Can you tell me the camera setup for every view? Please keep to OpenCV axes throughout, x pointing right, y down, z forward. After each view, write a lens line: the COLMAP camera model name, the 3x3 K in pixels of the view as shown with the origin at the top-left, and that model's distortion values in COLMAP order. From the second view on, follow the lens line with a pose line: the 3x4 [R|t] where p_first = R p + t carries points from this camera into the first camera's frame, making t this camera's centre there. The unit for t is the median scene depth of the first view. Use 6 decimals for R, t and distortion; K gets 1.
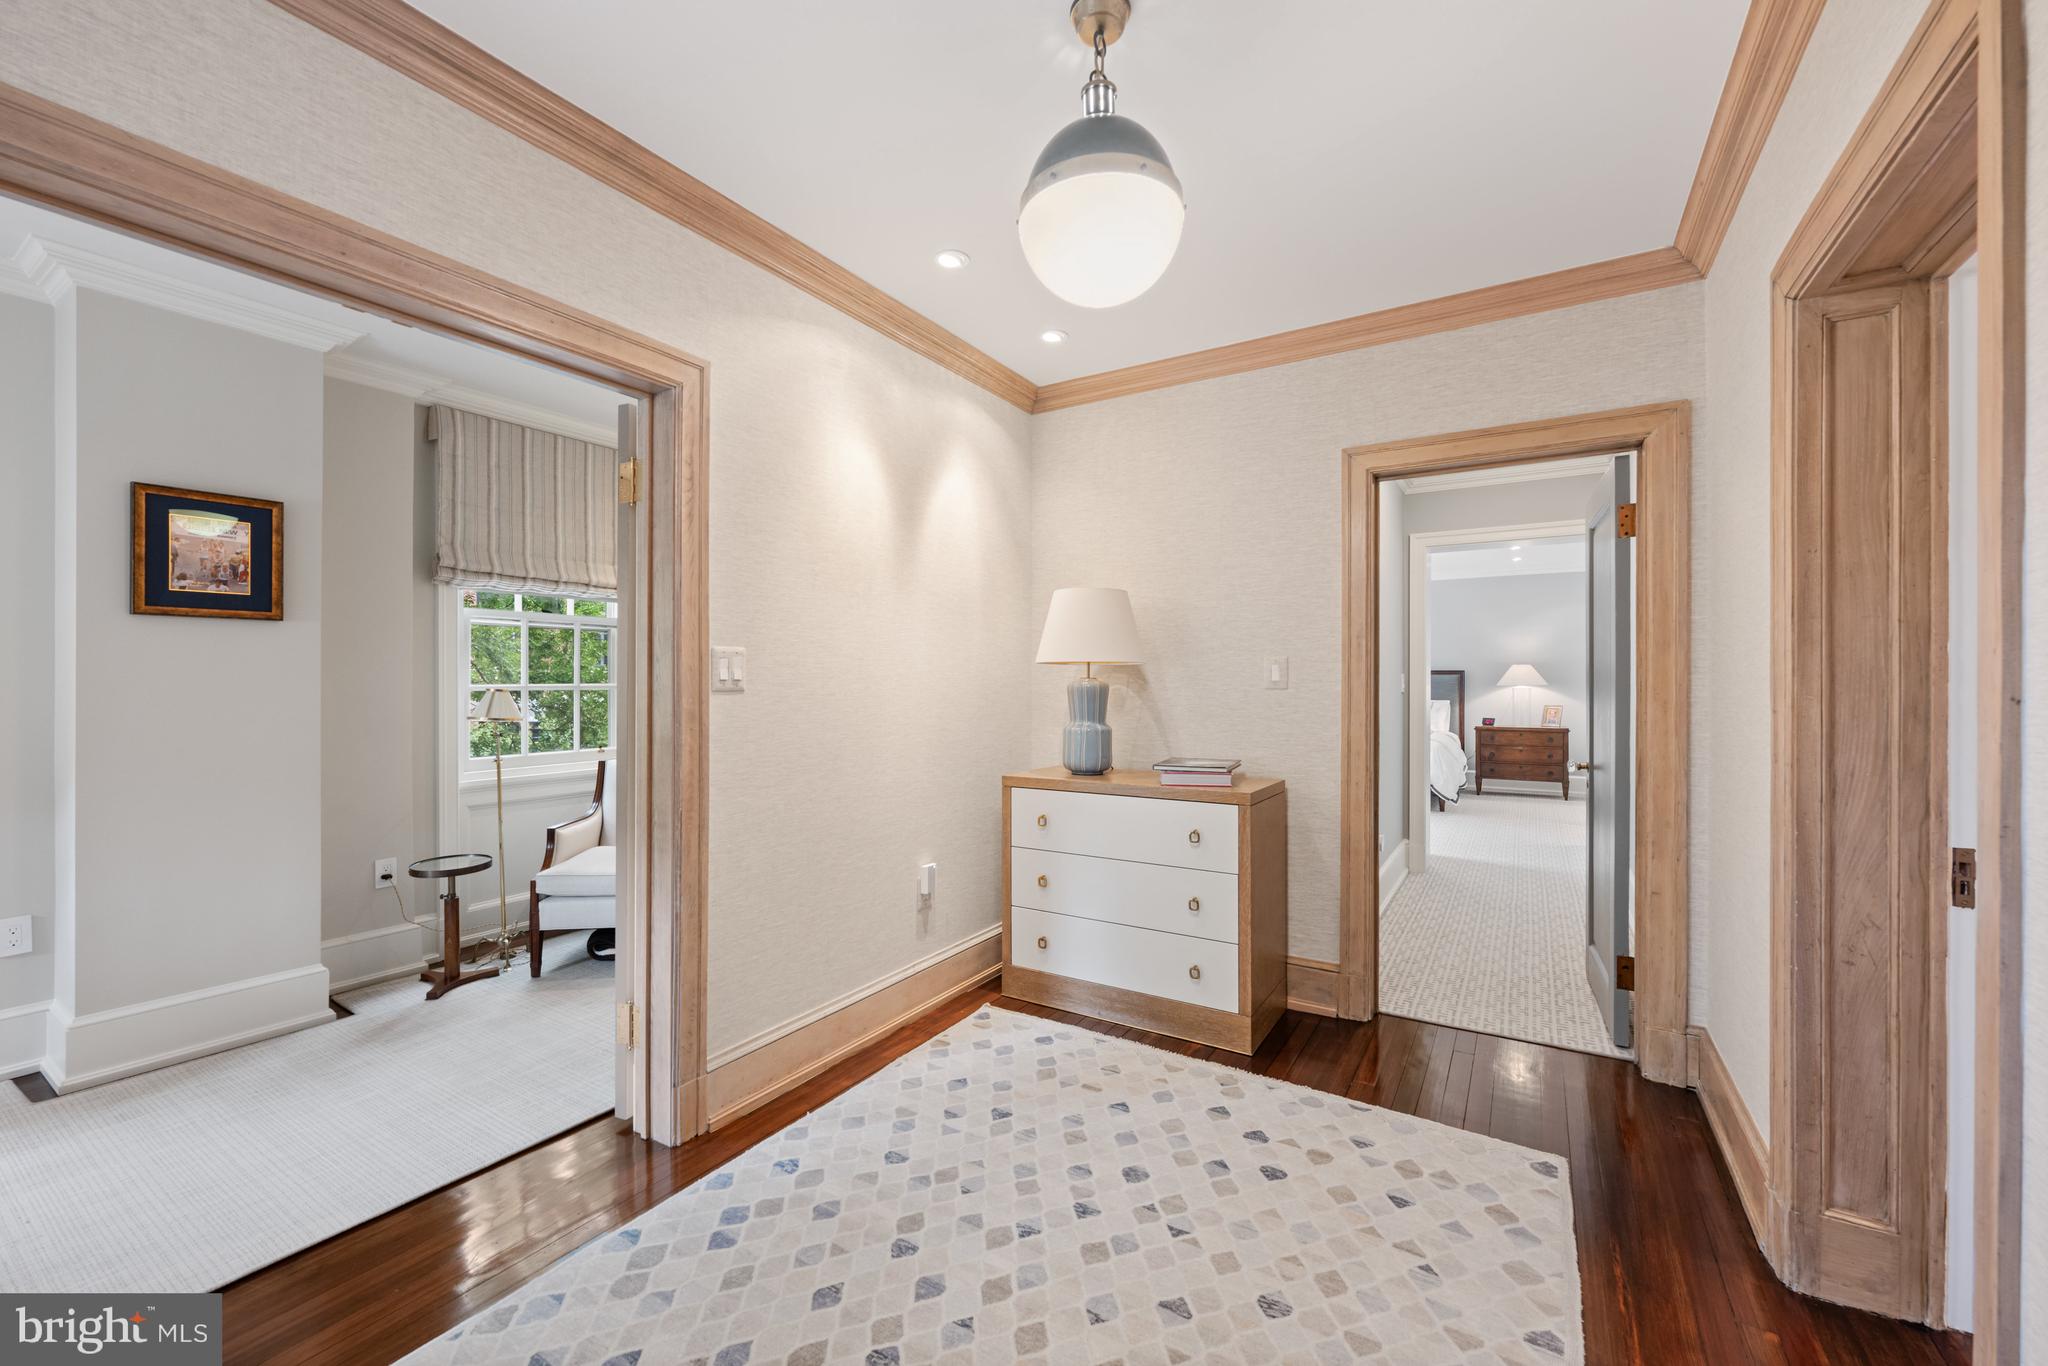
lens RADIAL K [[804.8, 0, 1014.0], [0, 804.8, 687.1], [0, 0, 1]] dist [0.000948, 0.000189]
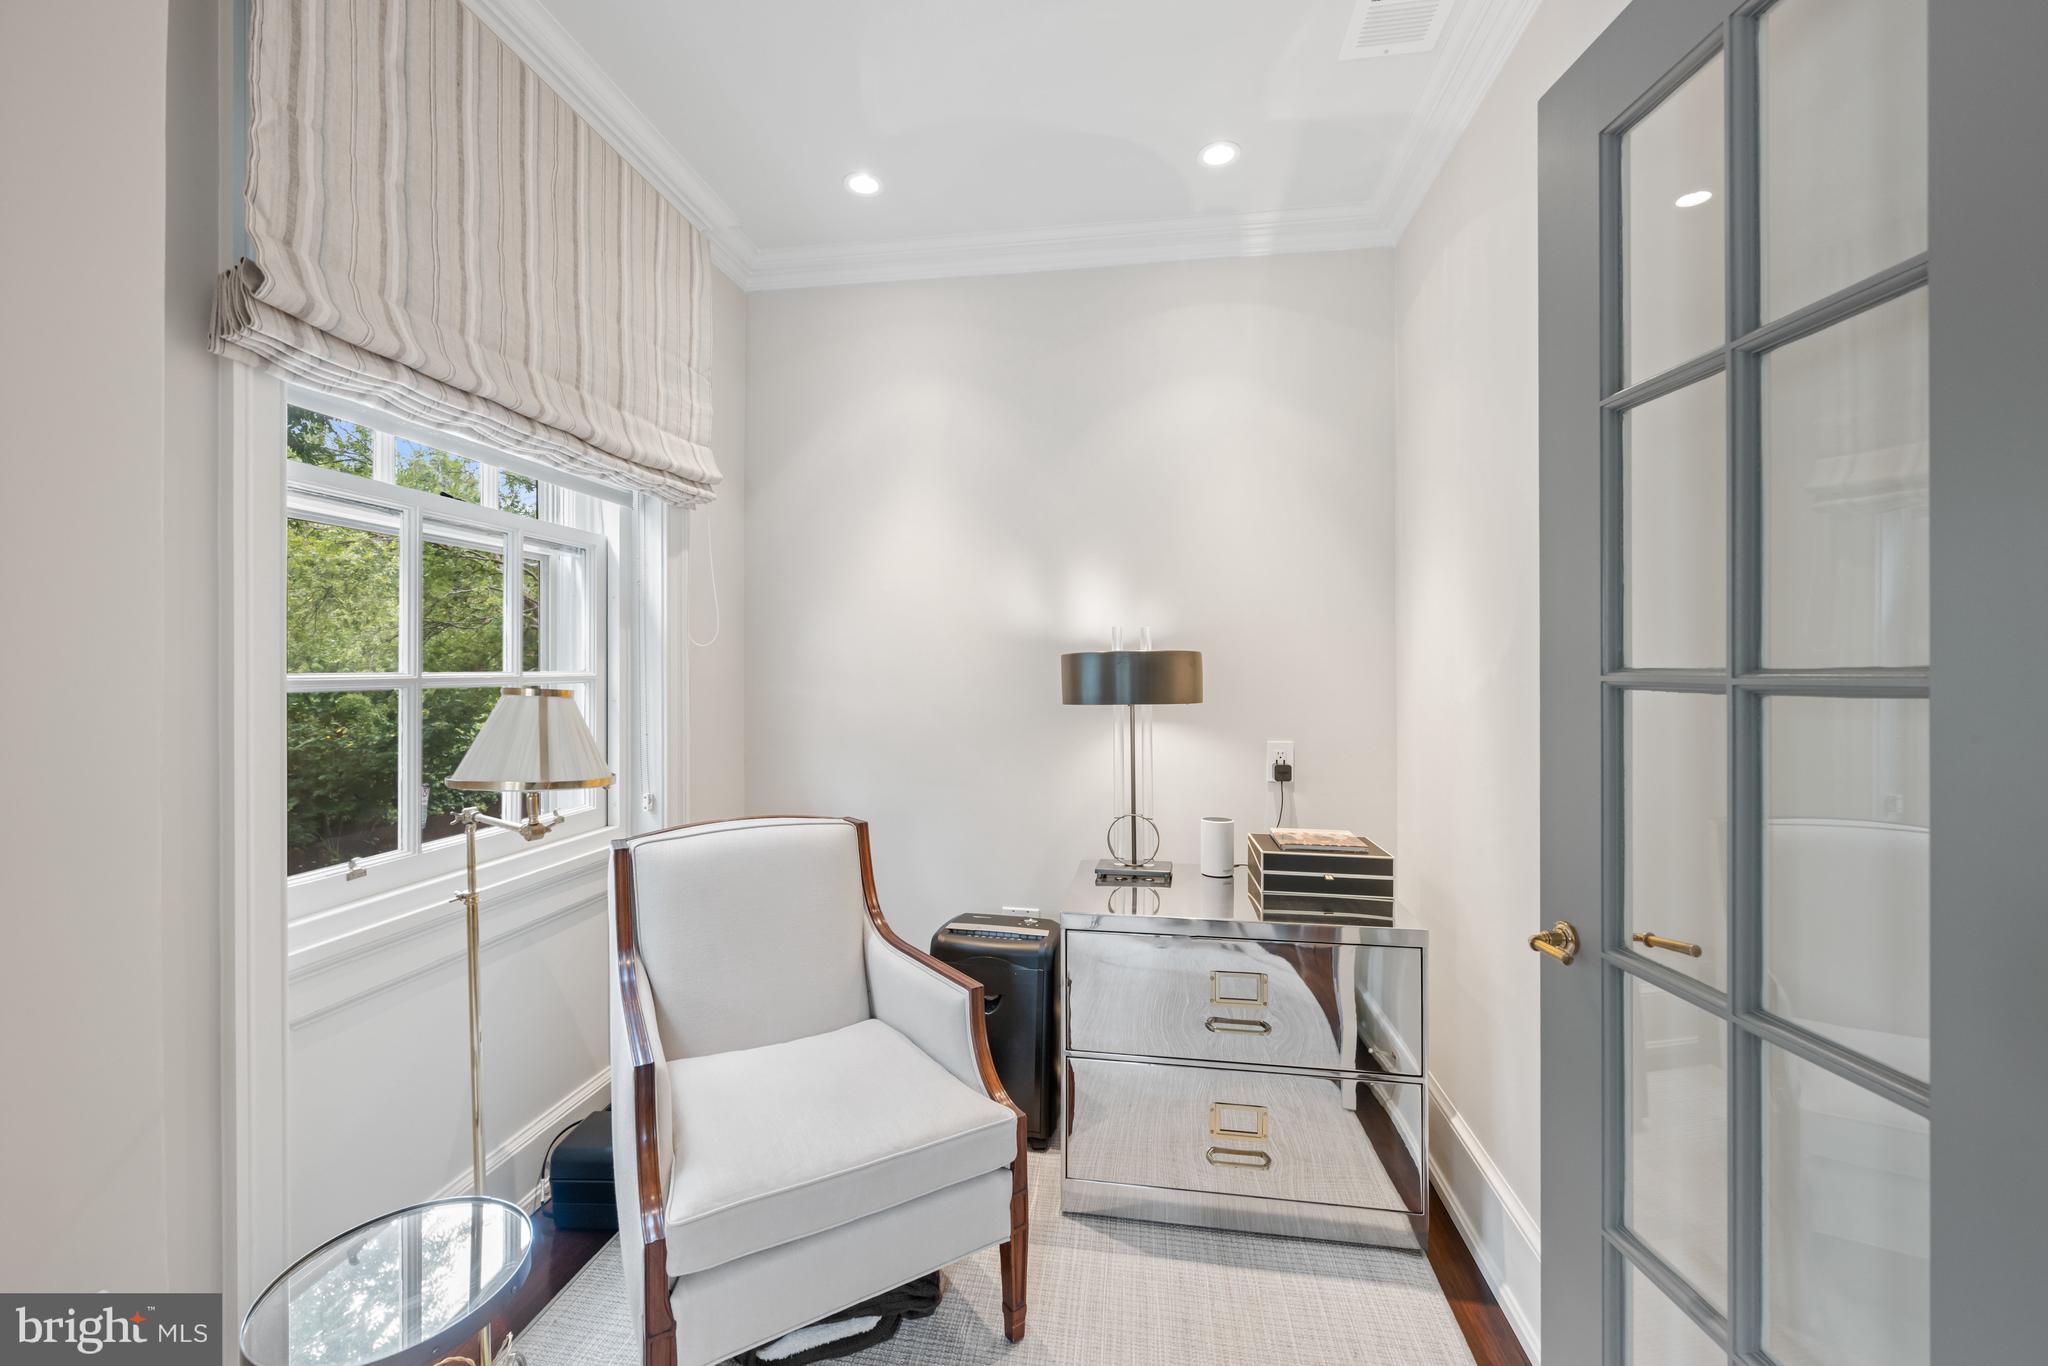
lens RADIAL K [[824.6, 0, 1017.2], [0, 824.6, 675.4], [0, 0, 1]] dist [-0.001155, -0.000144]
pose [[0.922301, -0.002169, 0.386466, -0.539137], [0.000829, 0.999993, 0.003634, -0.003910], [-0.386471, -0.003032, 0.922297, 0.561283]]
